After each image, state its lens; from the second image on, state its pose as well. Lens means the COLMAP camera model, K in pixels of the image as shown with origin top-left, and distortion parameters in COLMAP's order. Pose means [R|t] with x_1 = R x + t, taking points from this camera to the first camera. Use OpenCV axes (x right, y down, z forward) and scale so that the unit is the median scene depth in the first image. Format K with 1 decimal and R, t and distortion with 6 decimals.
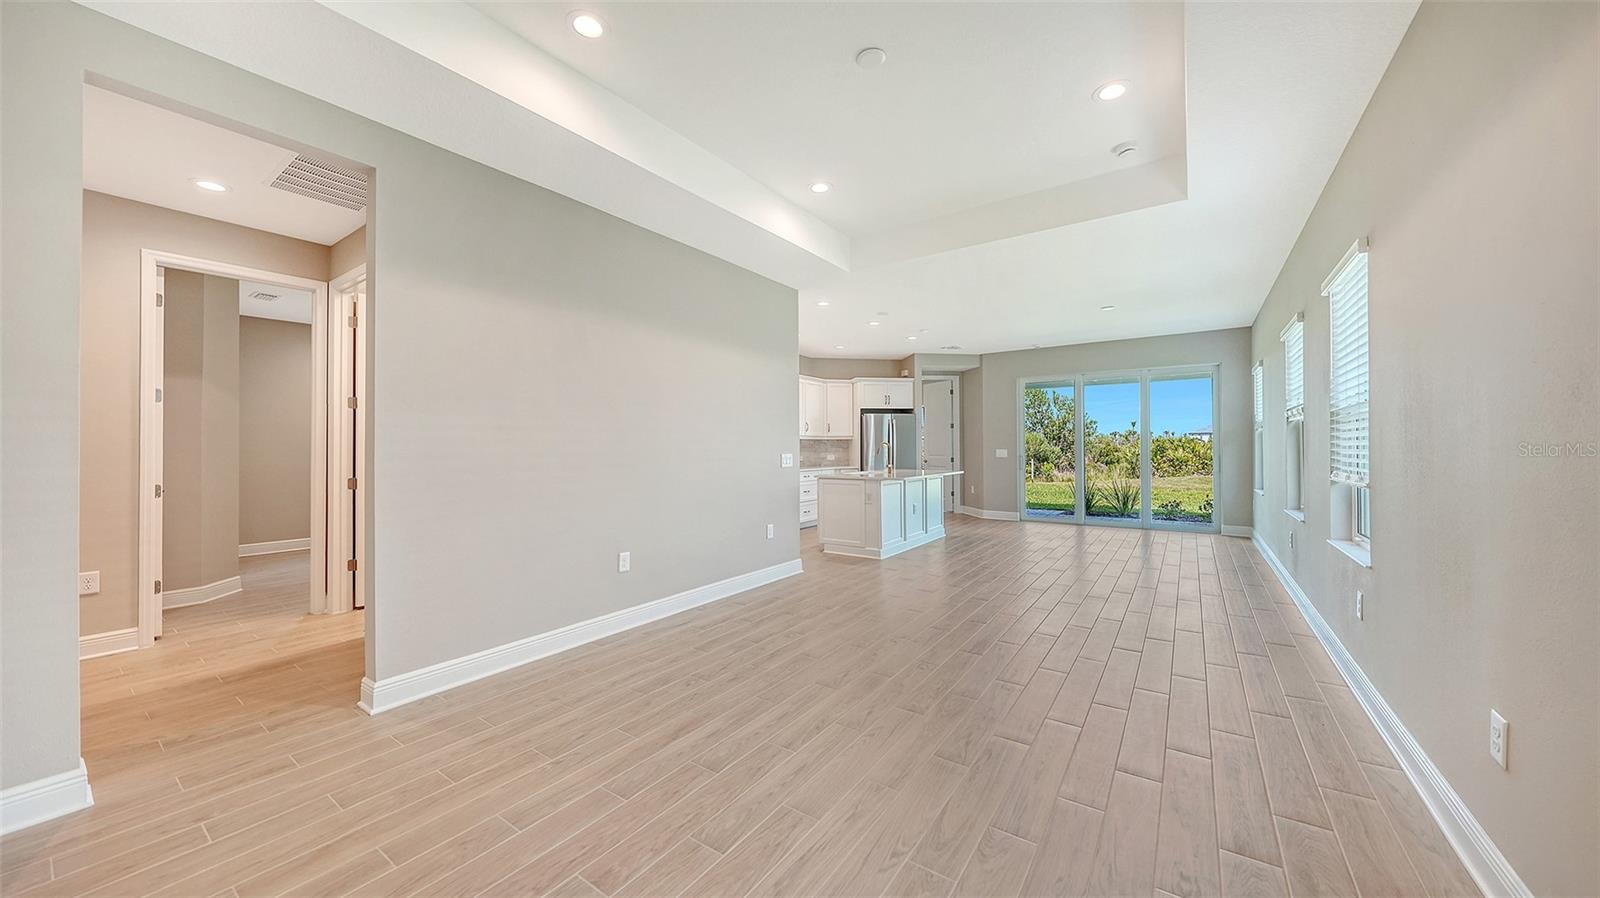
lens RADIAL K [[561.7, 0, 795.5], [0, 561.7, 432.9], [0, 0, 1]] dist [0.000925, 0.000117]
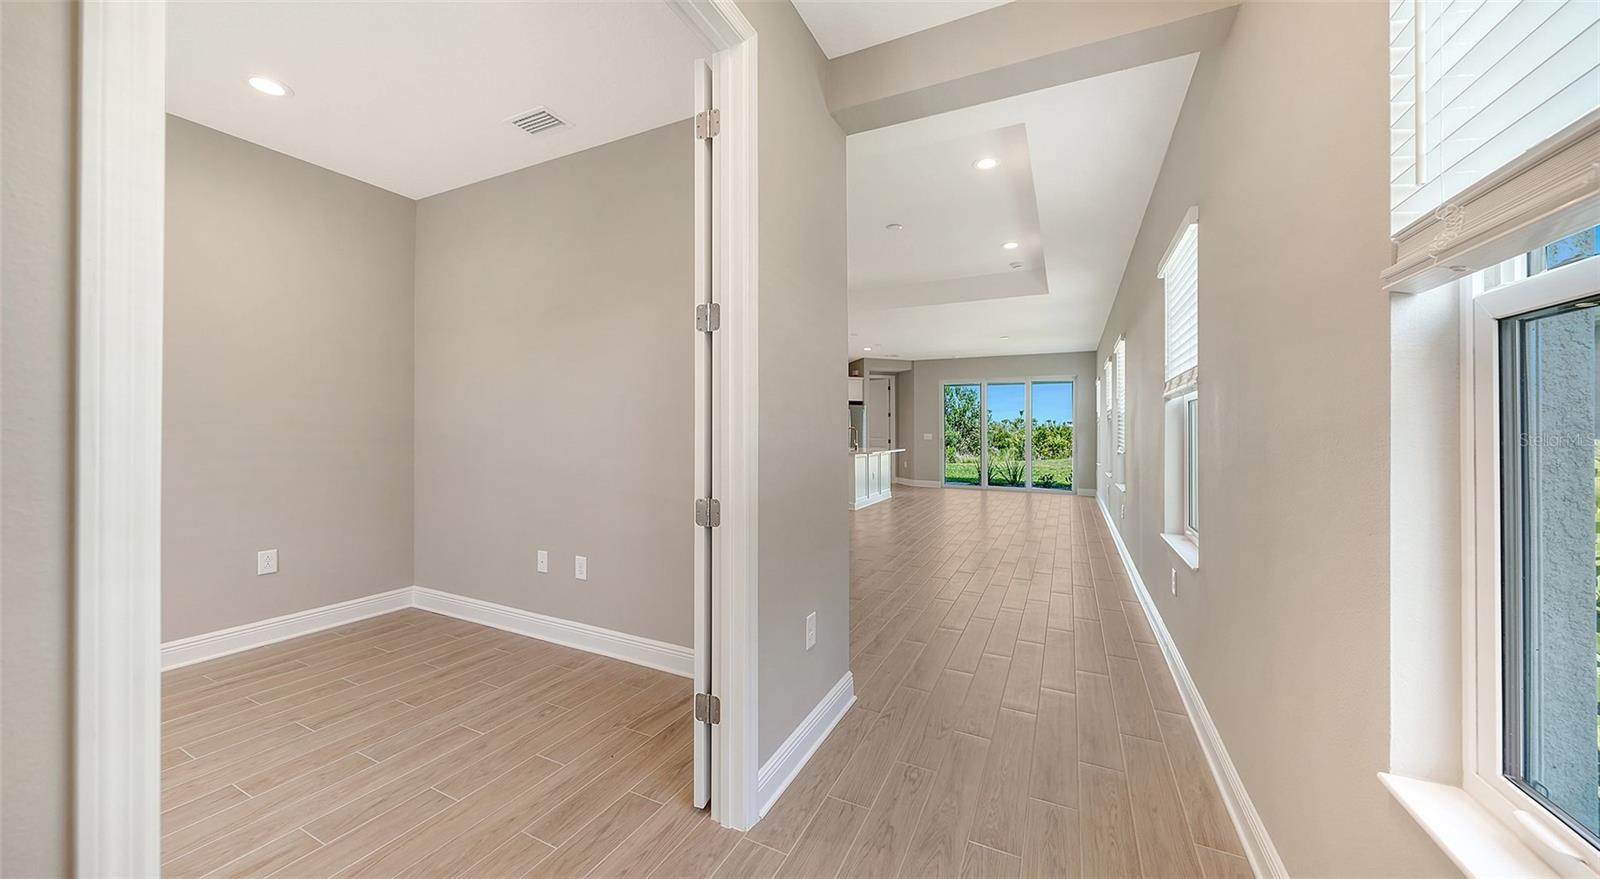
lens RADIAL K [[549.9, 0, 796.2], [0, 549.9, 396.1], [0, 0, 1]] dist [0.000034, -0.000005]
pose [[0.988063, 0.024628, 0.152072, -0.131496], [-0.019245, 0.999139, -0.036767, -0.004915], [-0.152846, 0.033401, 0.987685, -0.219805]]
